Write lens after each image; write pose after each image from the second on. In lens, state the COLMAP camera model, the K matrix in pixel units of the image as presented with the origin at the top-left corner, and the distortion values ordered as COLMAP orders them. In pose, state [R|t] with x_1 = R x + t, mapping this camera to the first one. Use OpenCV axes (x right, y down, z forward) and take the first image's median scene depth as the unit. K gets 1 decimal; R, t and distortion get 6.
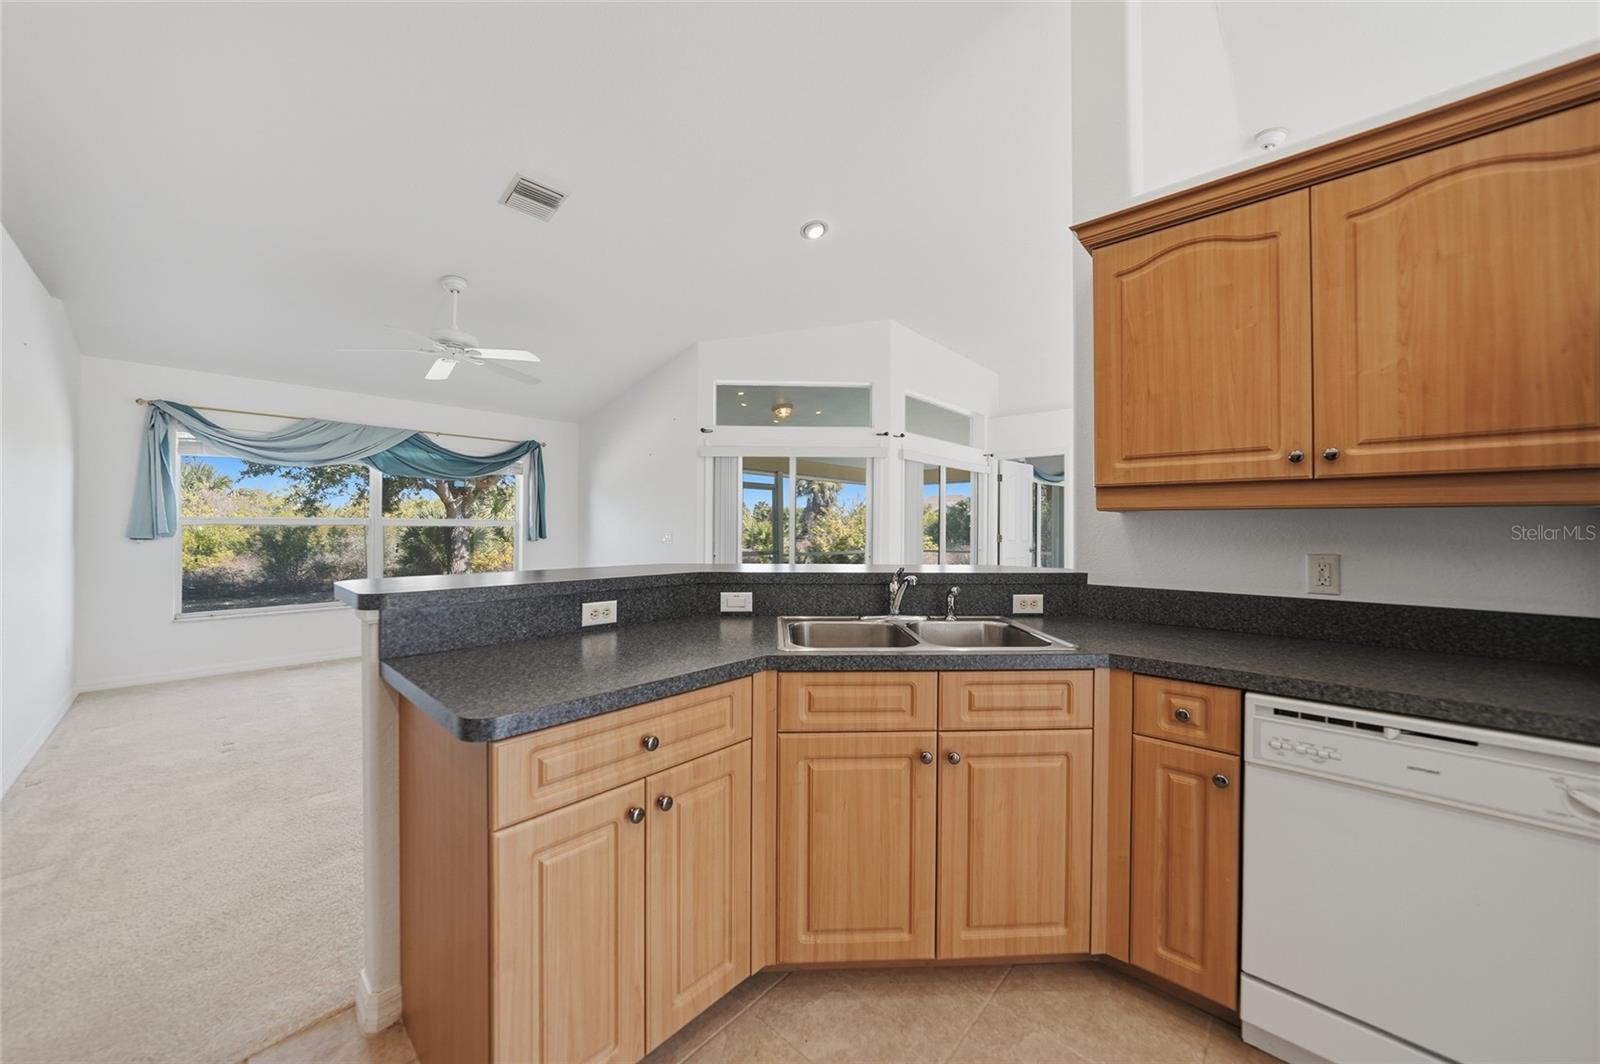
lens RADIAL K [[564.6, 0, 798.6], [0, 564.6, 524.1], [0, 0, 1]] dist [-0.023301, 0.005147]
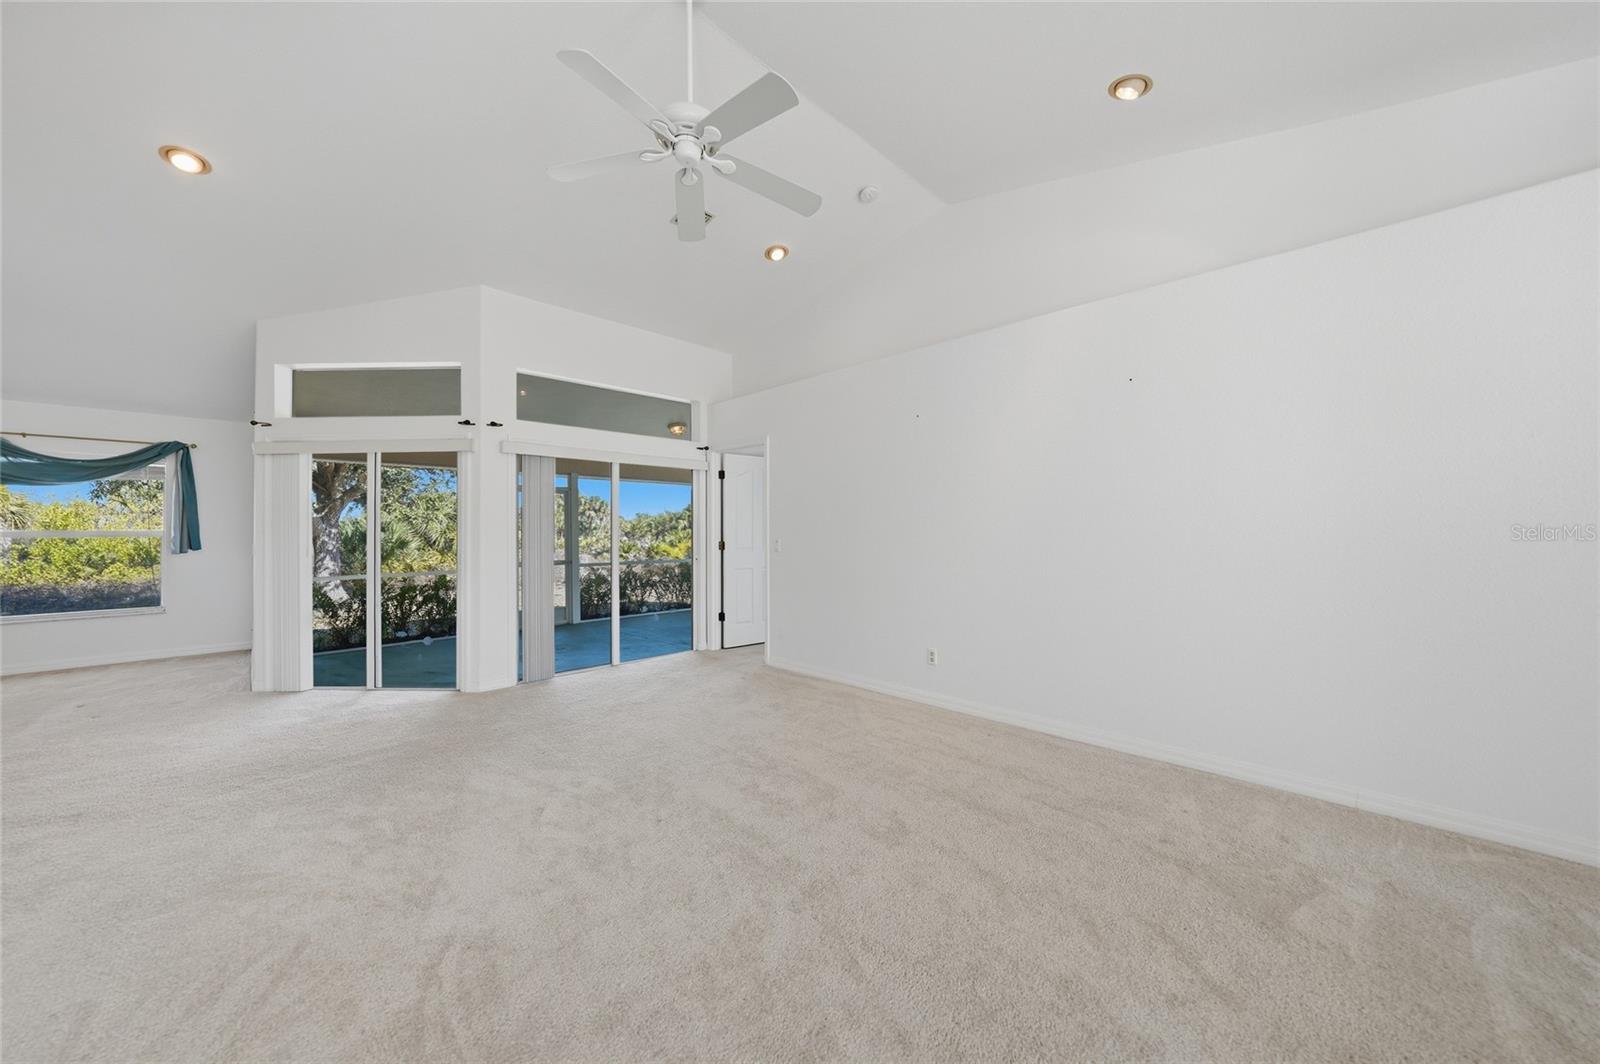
lens RADIAL K [[570.8, 0, 800.0], [0, 570.8, 532.0], [0, 0, 1]] dist [-0.005129, 0.000100]
pose [[0.998637, -0.009361, -0.051355, 2.421625], [0.009601, 0.999944, 0.004423, 0.006090], [0.051311, -0.004910, 0.998671, 0.621729]]
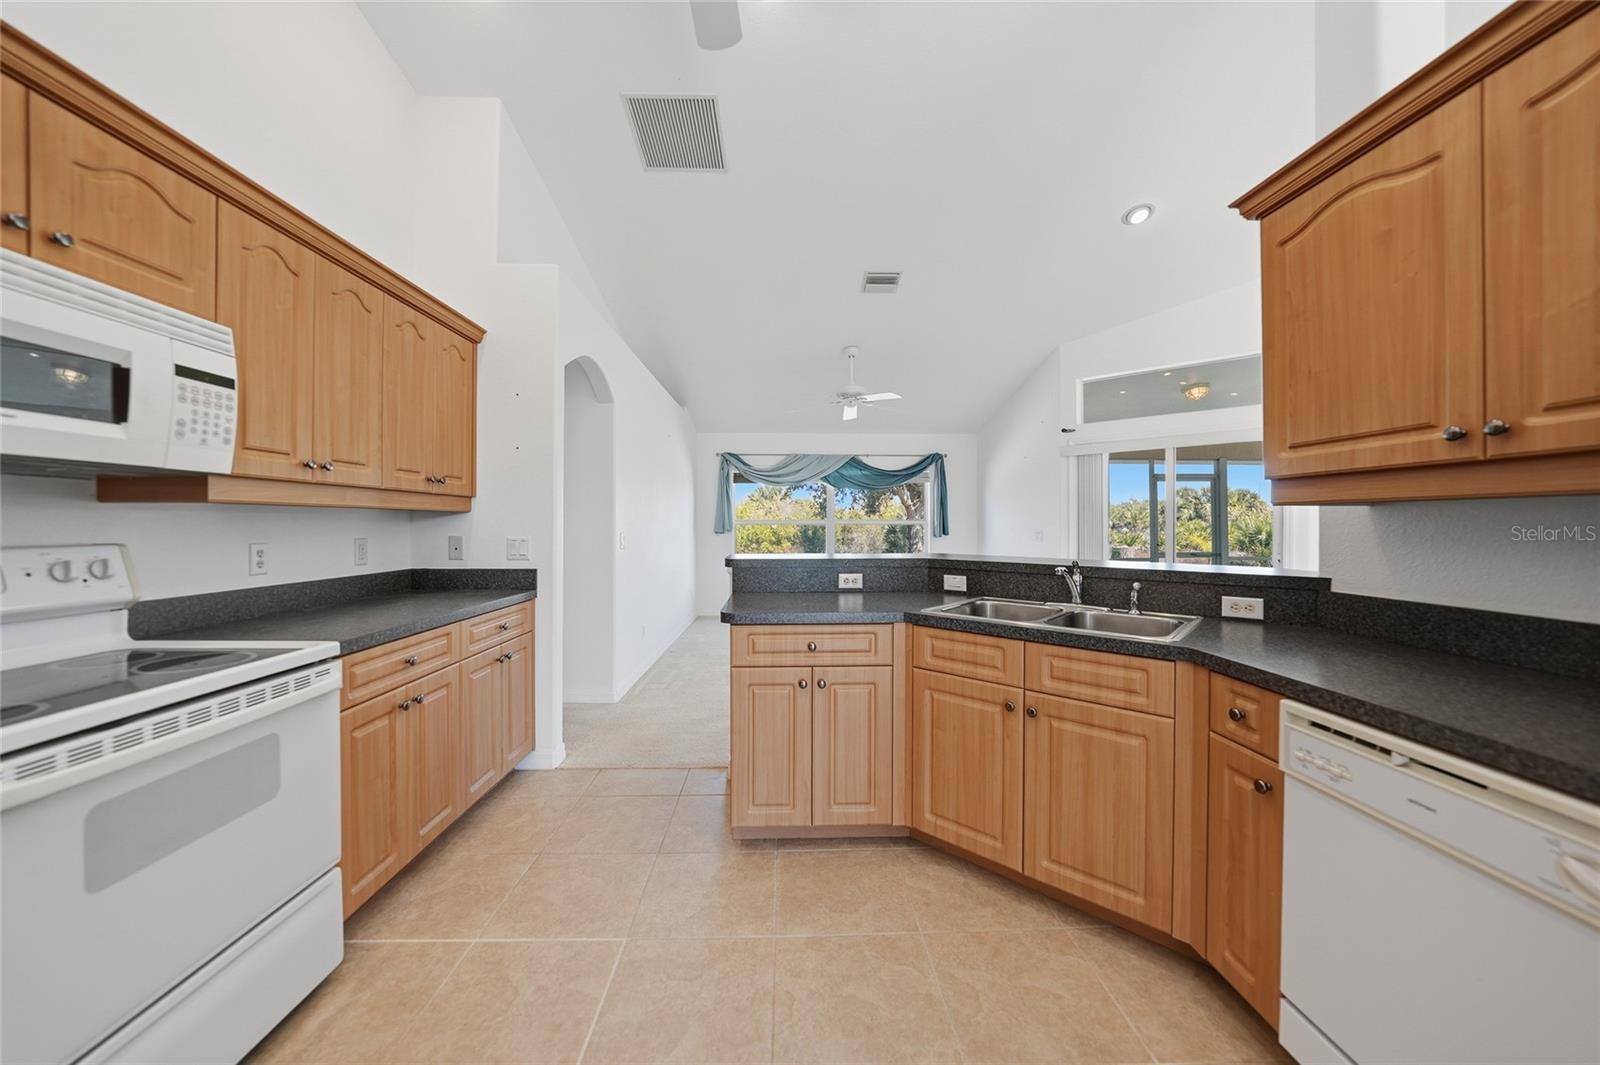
lens RADIAL K [[564.6, 0, 798.6], [0, 564.6, 524.6], [0, 0, 1]] dist [-0.023301, 0.005147]
pose [[0.697020, -0.003472, -0.717043, 0.781657], [0.006513, 0.999978, 0.001489, 0.001098], [0.717022, -0.005708, 0.697027, -0.212546]]
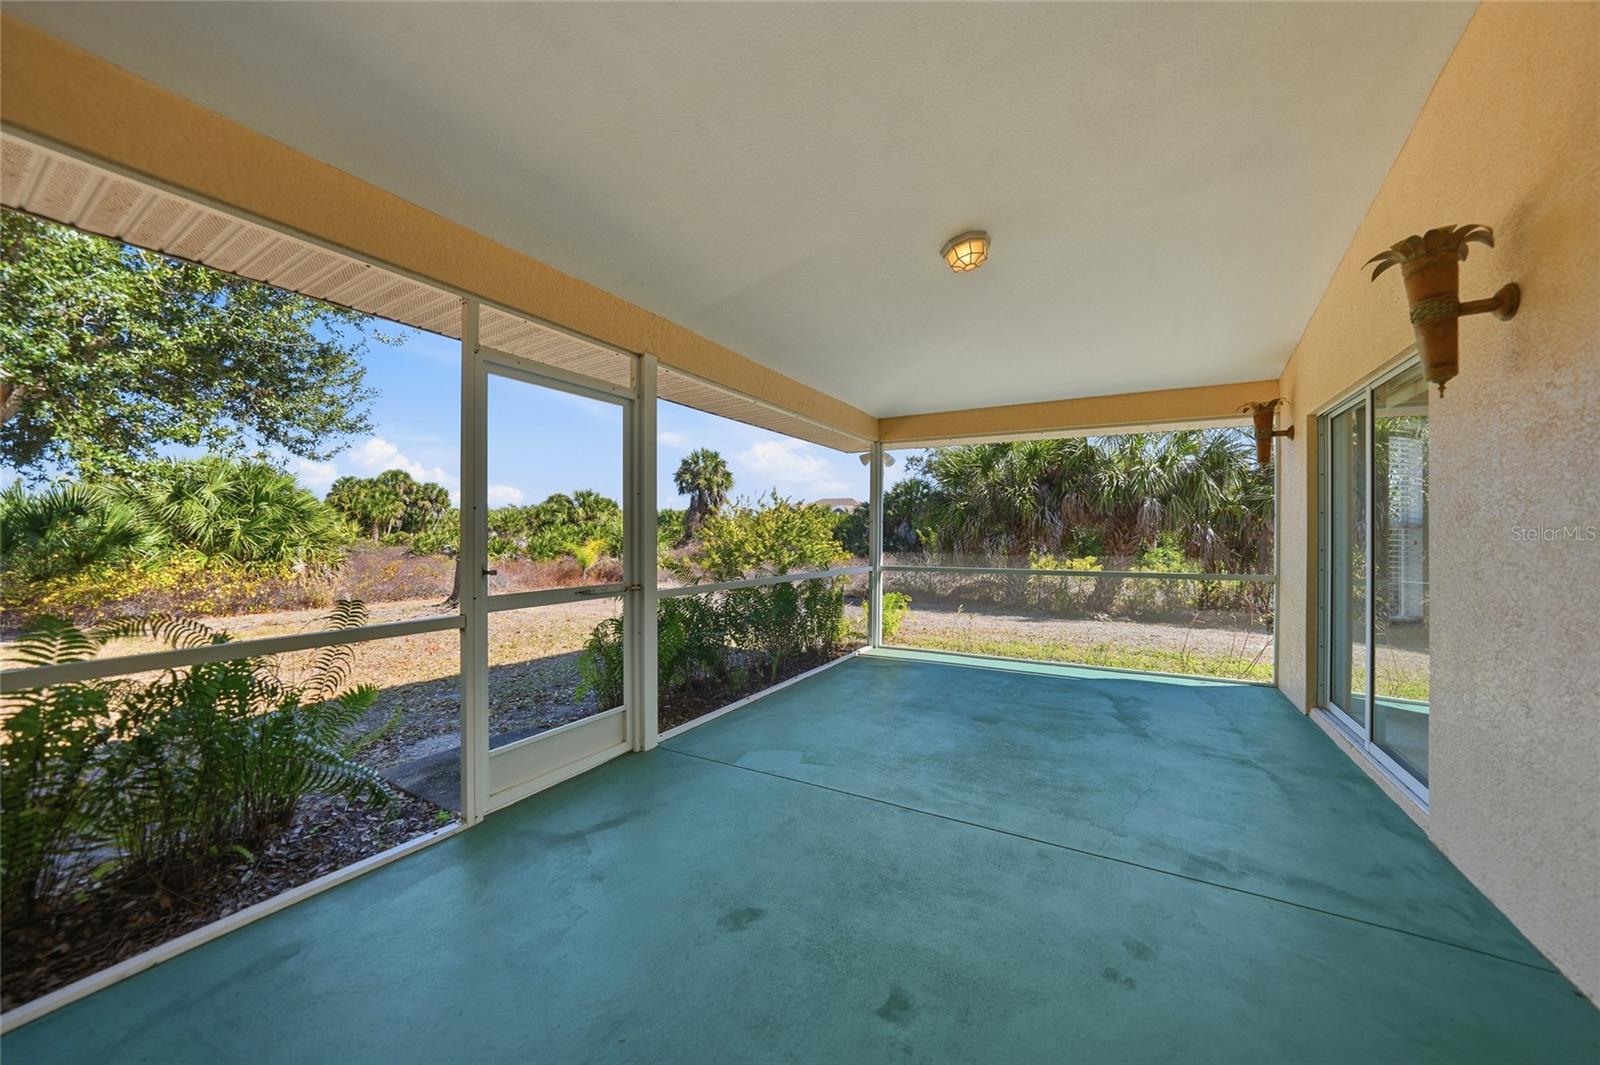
lens RADIAL K [[563.0, 0, 798.6], [0, 563.0, 531.1], [0, 0, 1]] dist [-0.029285, 0.007747]
pose [[0.977897, 0.005233, 0.209019, -0.092677], [-0.006066, 0.999976, 0.003342, 0.089514], [-0.208997, -0.004536, 0.977906, 4.132253]]
